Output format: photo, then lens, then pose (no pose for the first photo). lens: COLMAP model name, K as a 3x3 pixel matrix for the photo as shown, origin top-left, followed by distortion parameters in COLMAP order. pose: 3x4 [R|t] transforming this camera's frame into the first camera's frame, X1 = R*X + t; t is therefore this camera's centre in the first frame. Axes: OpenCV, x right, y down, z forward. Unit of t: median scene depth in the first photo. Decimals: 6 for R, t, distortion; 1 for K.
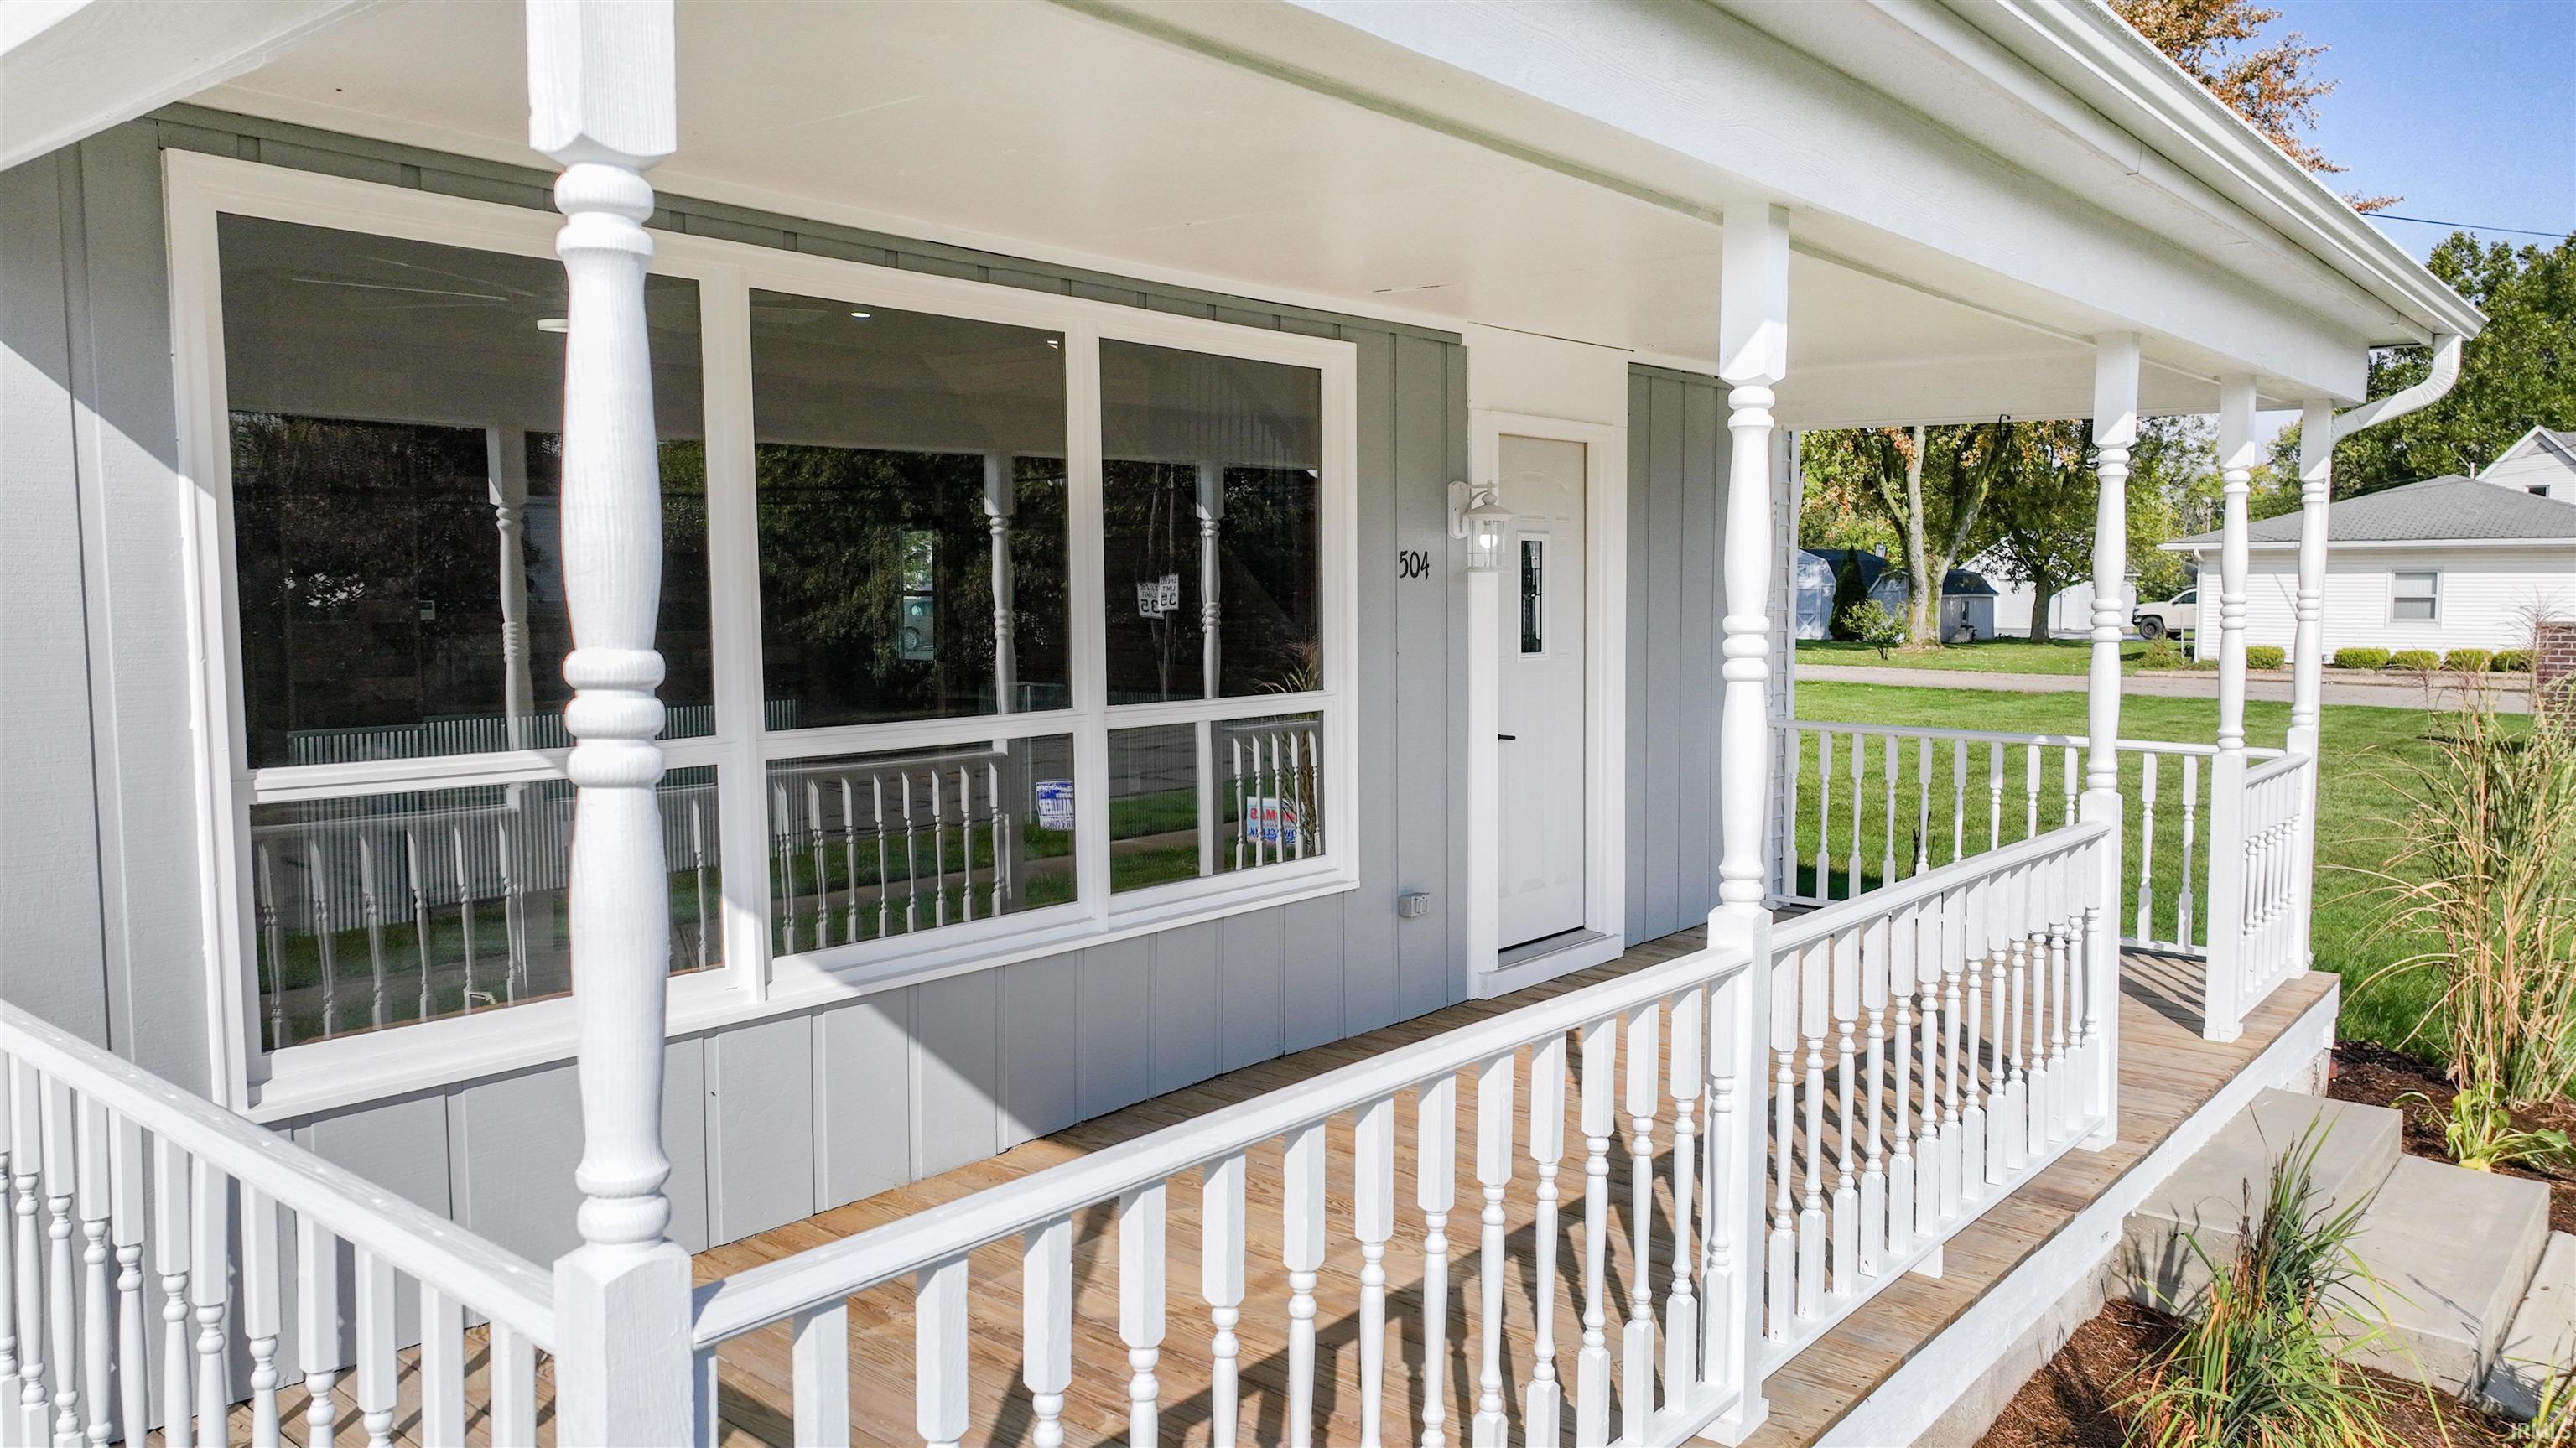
lens RADIAL K [[1813.6, 0, 1293.8], [0, 1813.6, 728.9], [0, 0, 1]] dist [0.001983, 0.006280]
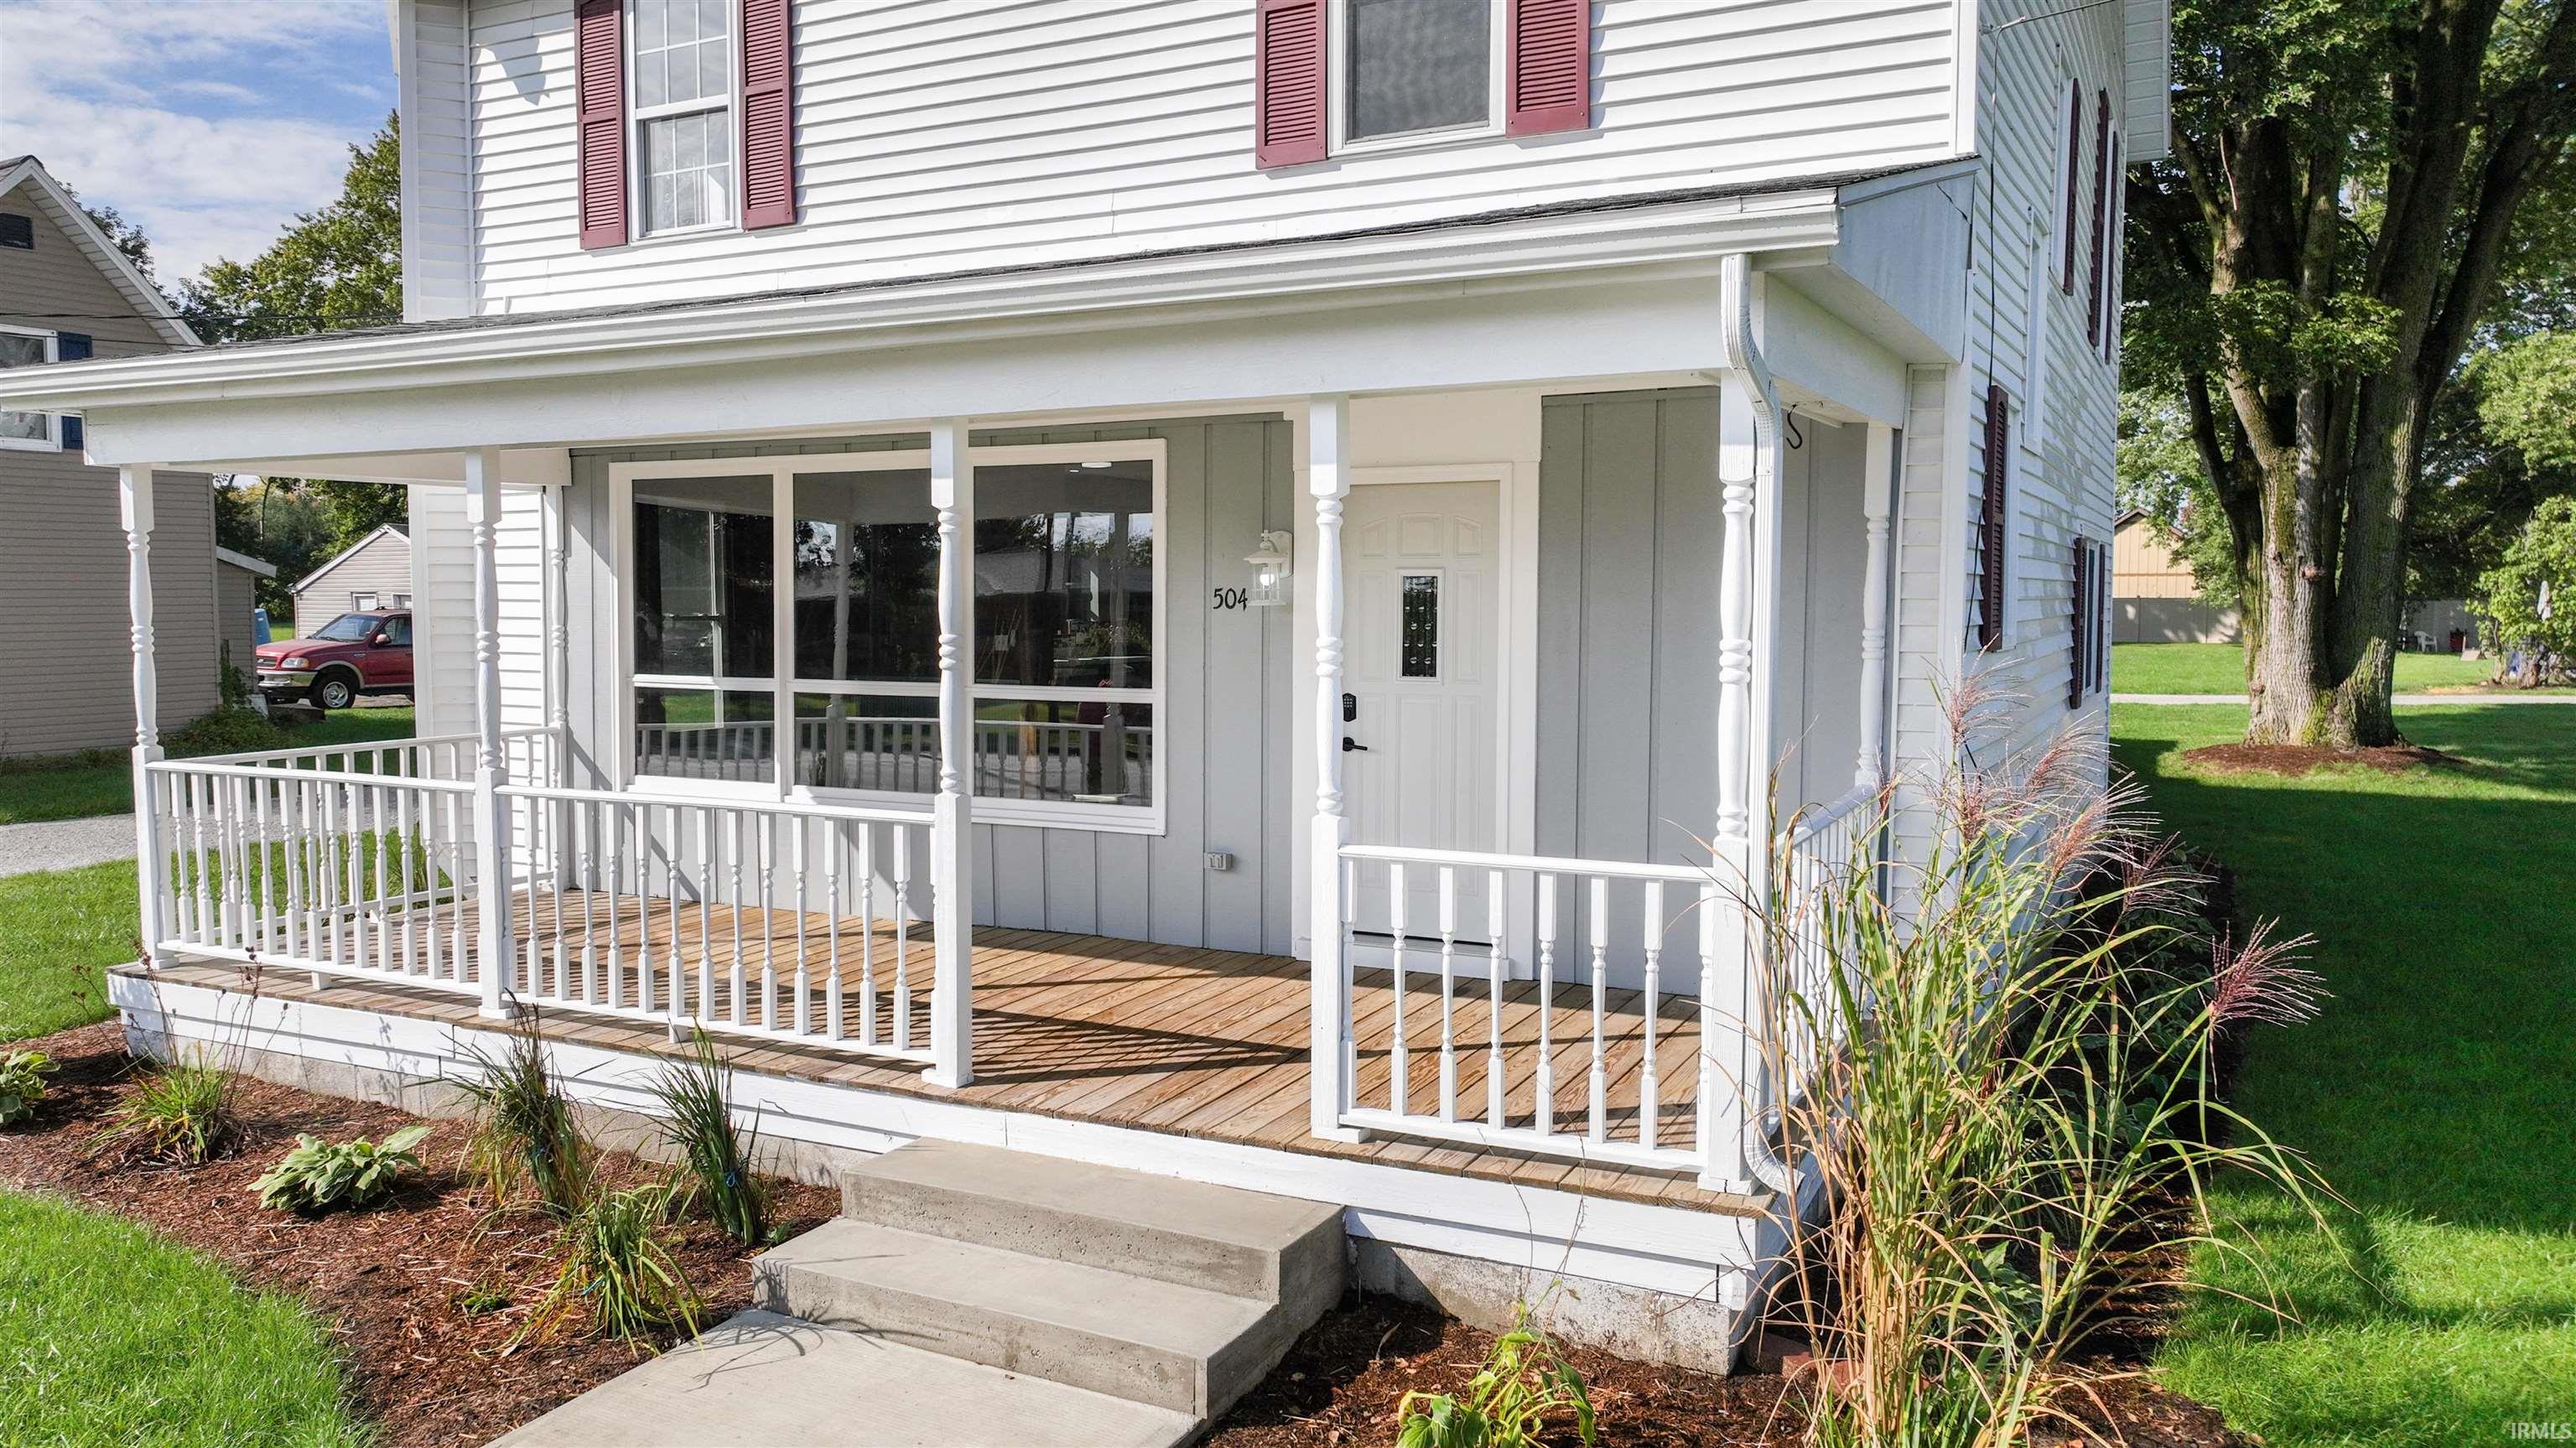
lens RADIAL K [[1813.6, 0, 1293.8], [0, 1813.6, 728.9], [0, 0, 1]] dist [0.001983, 0.006280]
pose [[0.221332, 0.082405, -0.971711, 1.402147], [-0.071519, 0.995112, 0.068099, -0.093995], [0.972572, 0.054424, 0.226143, 0.795180]]
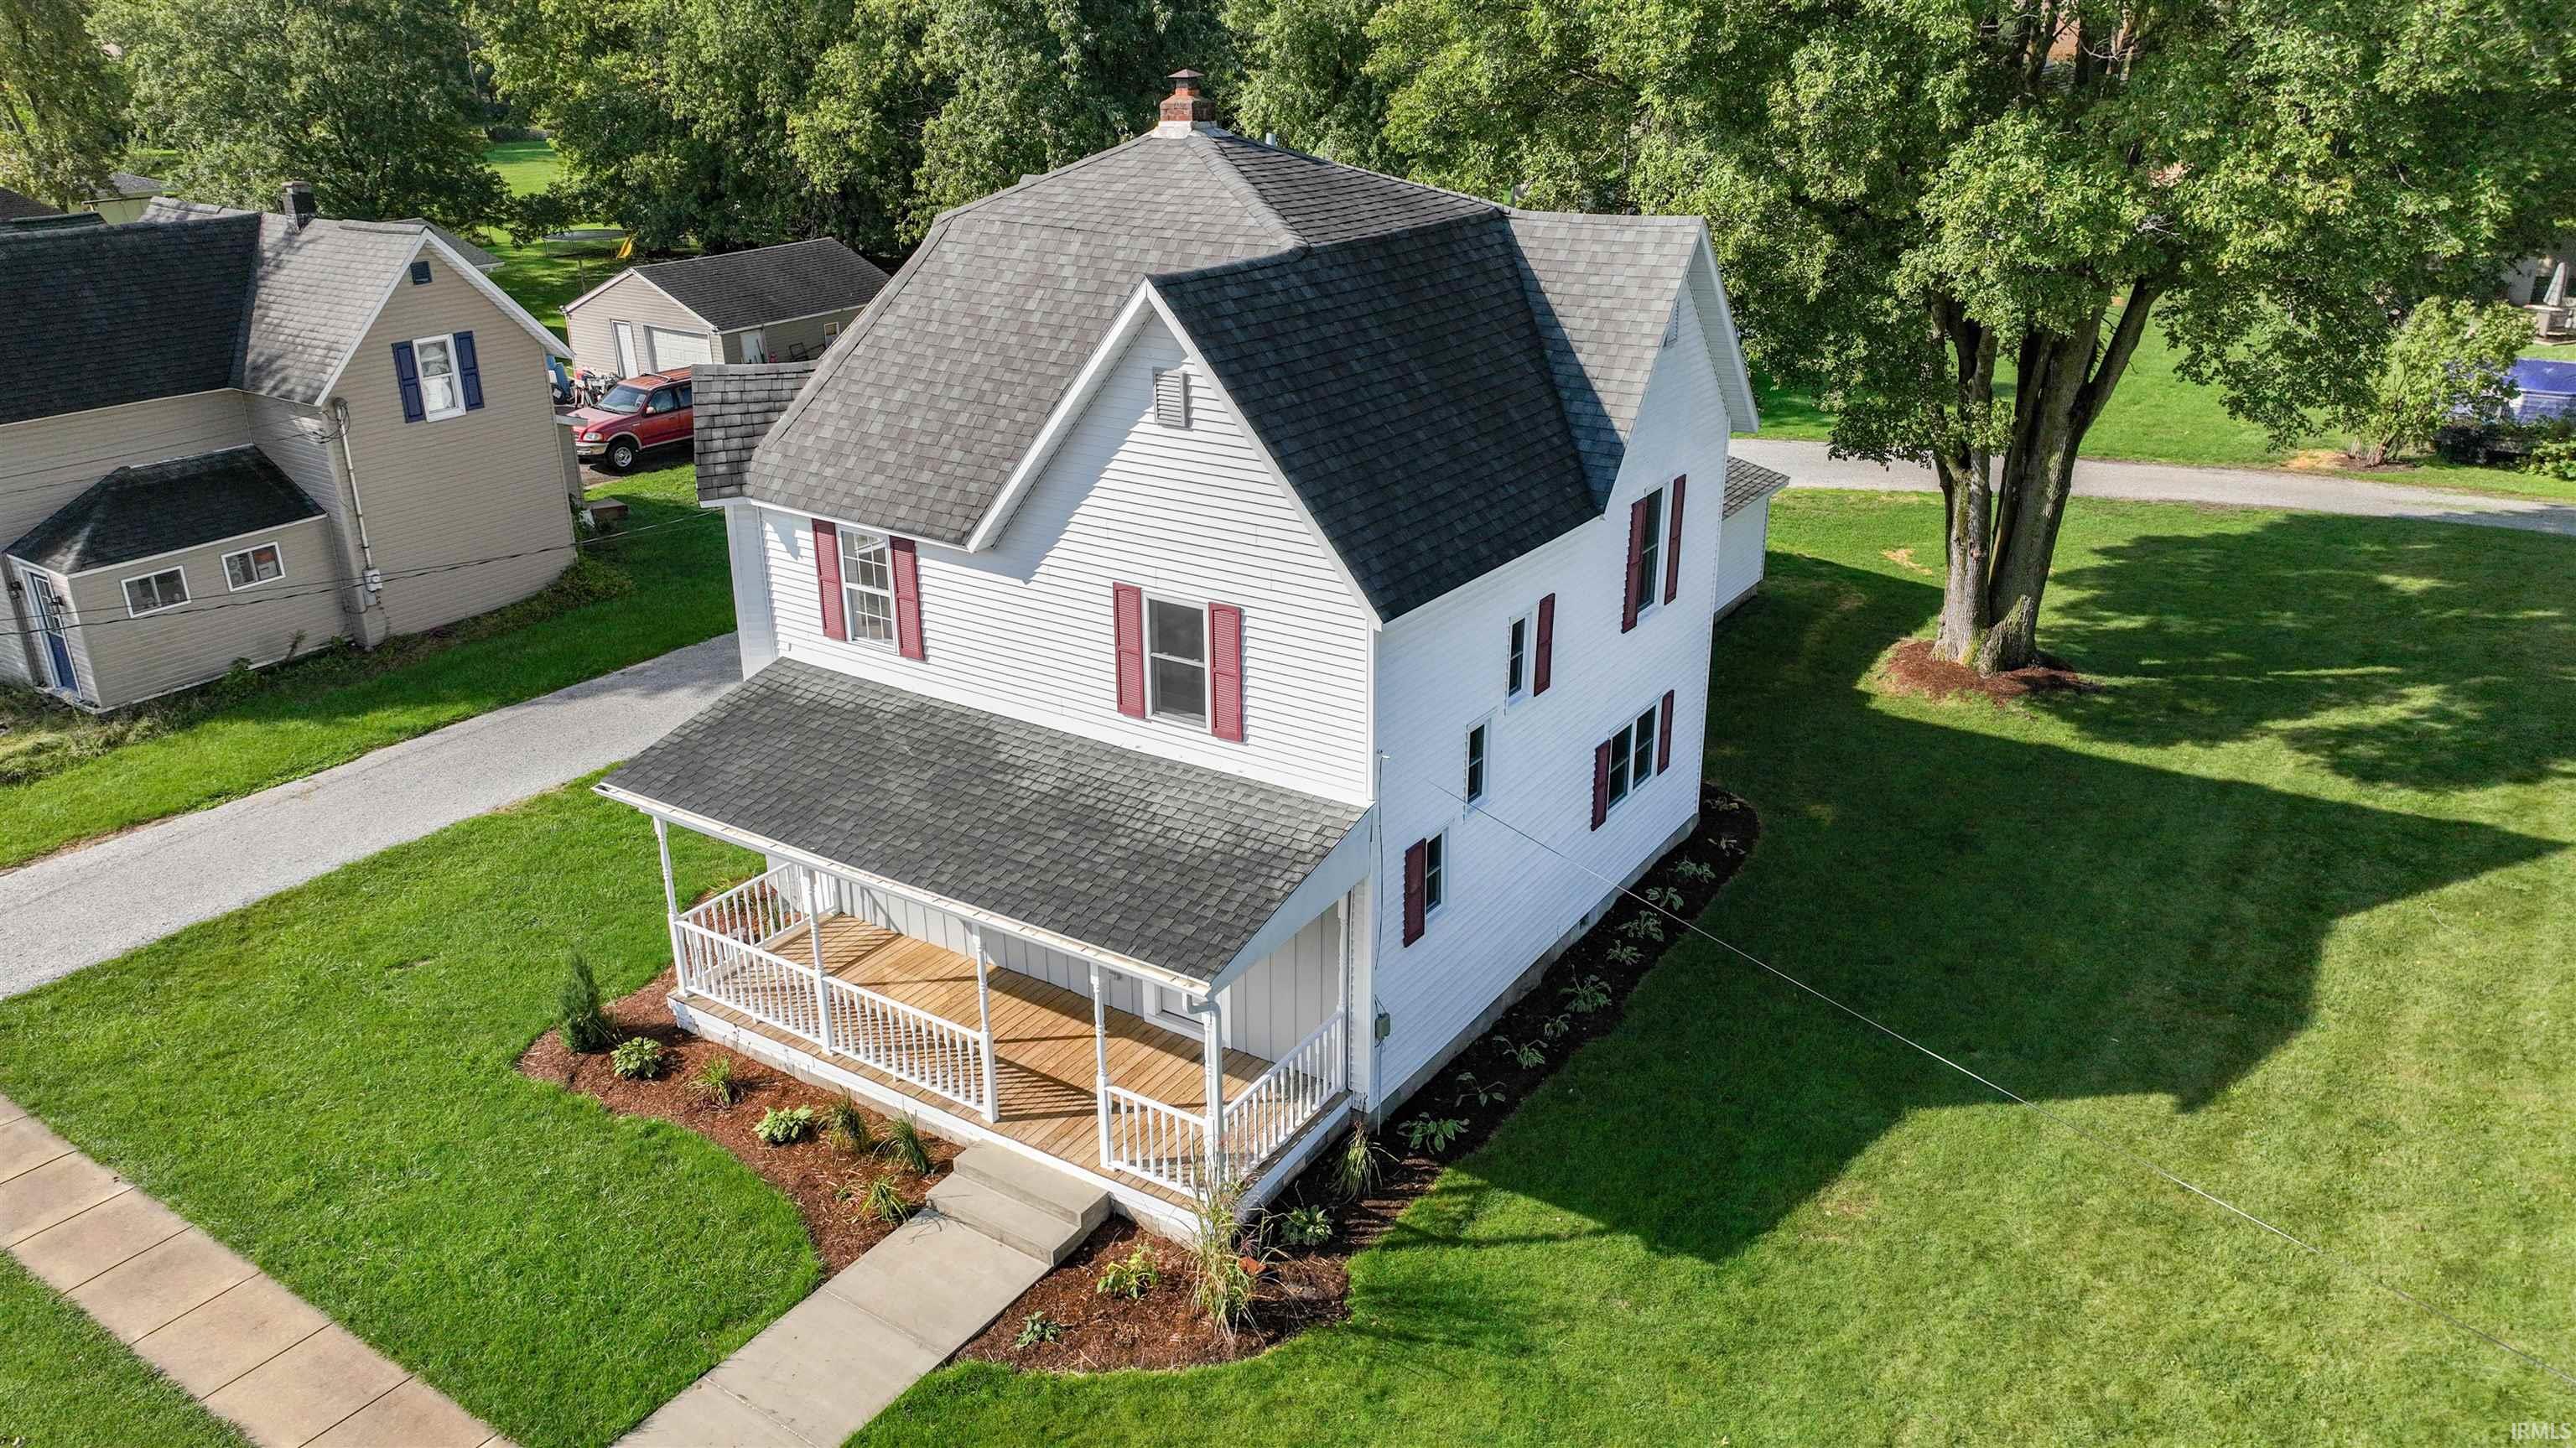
lens RADIAL K [[1813.6, 0, 1293.8], [0, 1813.6, 728.9], [0, 0, 1]] dist [0.001983, 0.006280]
pose [[0.118650, 0.383598, -0.915846, 2.881455], [-0.067009, 0.923352, 0.378061, -1.537687], [0.990673, 0.016513, 0.135260, 0.927667]]
